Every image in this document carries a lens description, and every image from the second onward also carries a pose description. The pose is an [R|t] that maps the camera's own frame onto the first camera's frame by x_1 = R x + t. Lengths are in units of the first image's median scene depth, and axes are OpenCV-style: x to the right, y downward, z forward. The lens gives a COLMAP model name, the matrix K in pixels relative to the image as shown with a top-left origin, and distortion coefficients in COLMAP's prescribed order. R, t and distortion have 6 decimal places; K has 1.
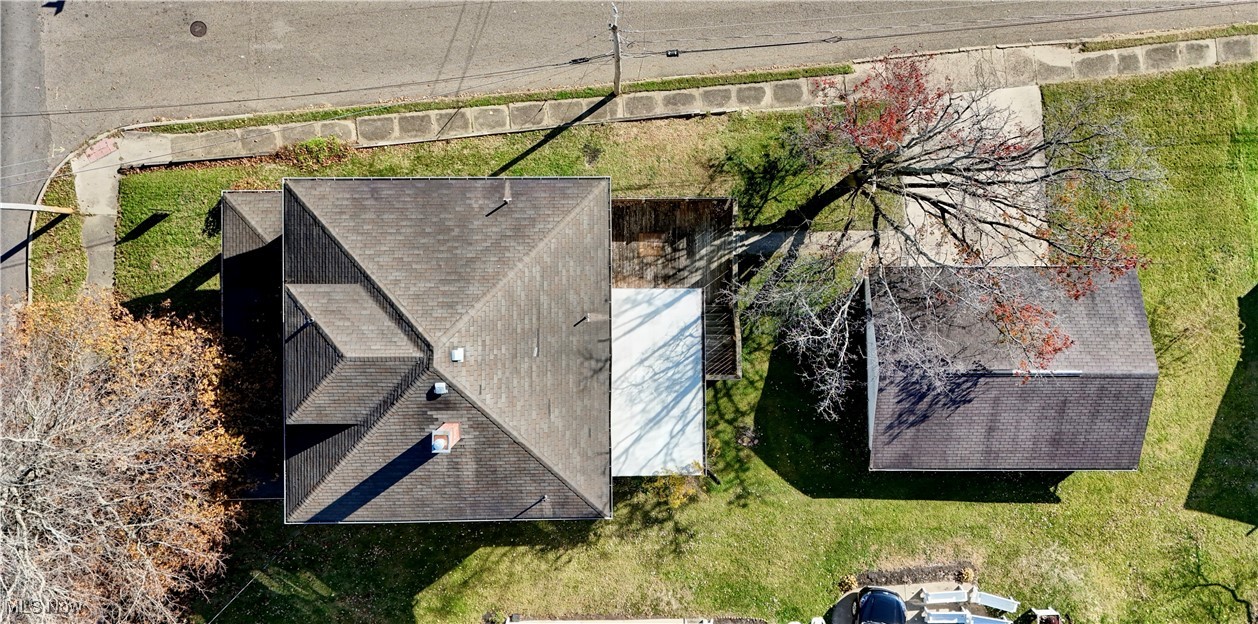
lens RADIAL K [[1005.6, 0, 629.0], [0, 1005.6, 312.0], [0, 0, 1]] dist [-0.000141, 0.000293]
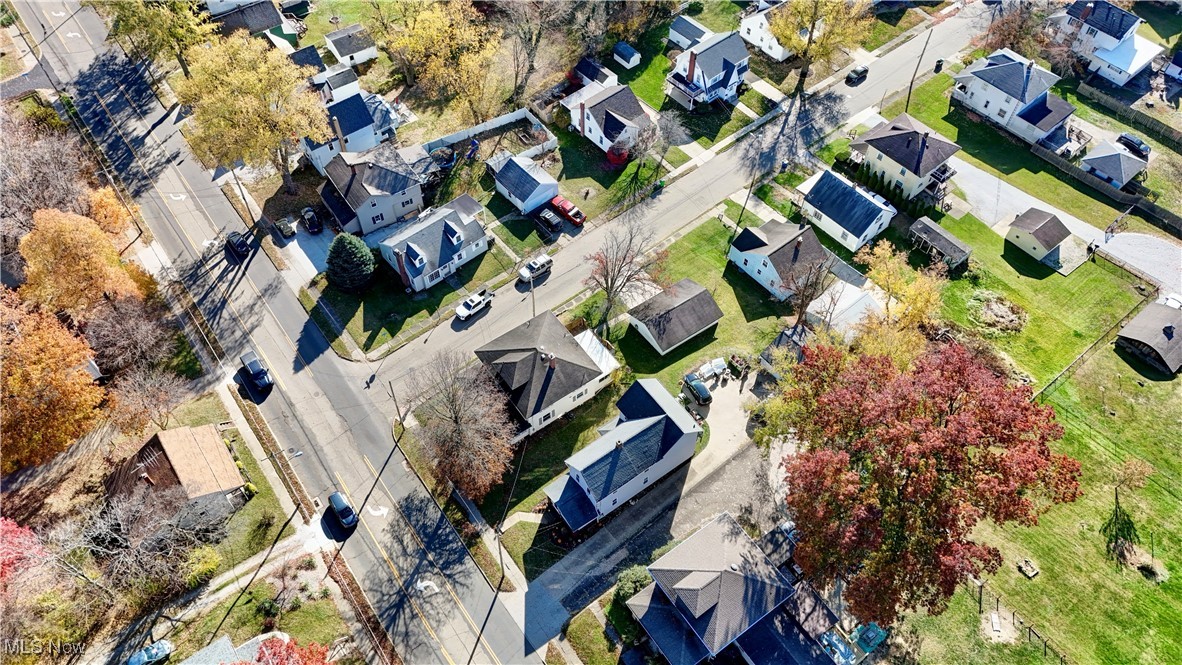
lens RADIAL K [[864.5, 0, 595.8], [0, 864.5, 333.8], [0, 0, 1]] dist [0.098789, -0.105412]
pose [[0.815162, -0.469519, 0.339210, -0.849655], [0.578955, 0.642289, -0.502271, 1.375753], [0.017955, 0.605819, 0.795400, -1.252299]]
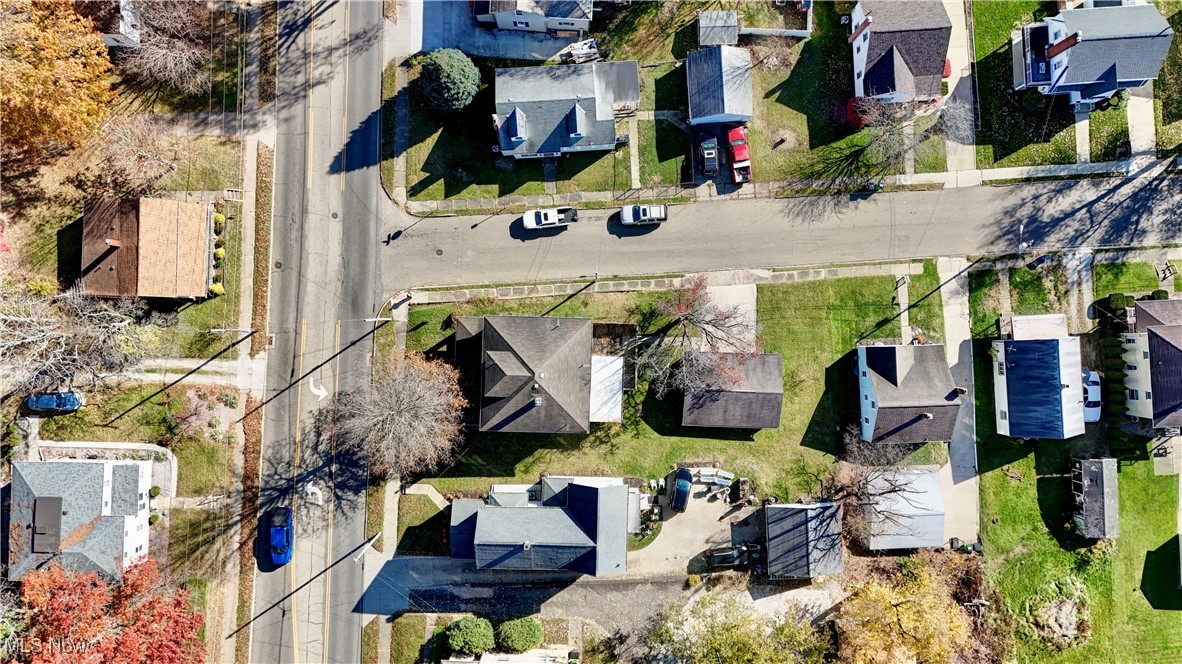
lens RADIAL K [[864.5, 0, 595.8], [0, 864.5, 333.3], [0, 0, 1]] dist [0.098789, -0.105412]
pose [[0.999307, 0.036945, 0.004603, -0.016920], [-0.036712, 0.998393, -0.043159, 0.016817], [-0.006190, 0.042960, 0.999058, -1.338918]]
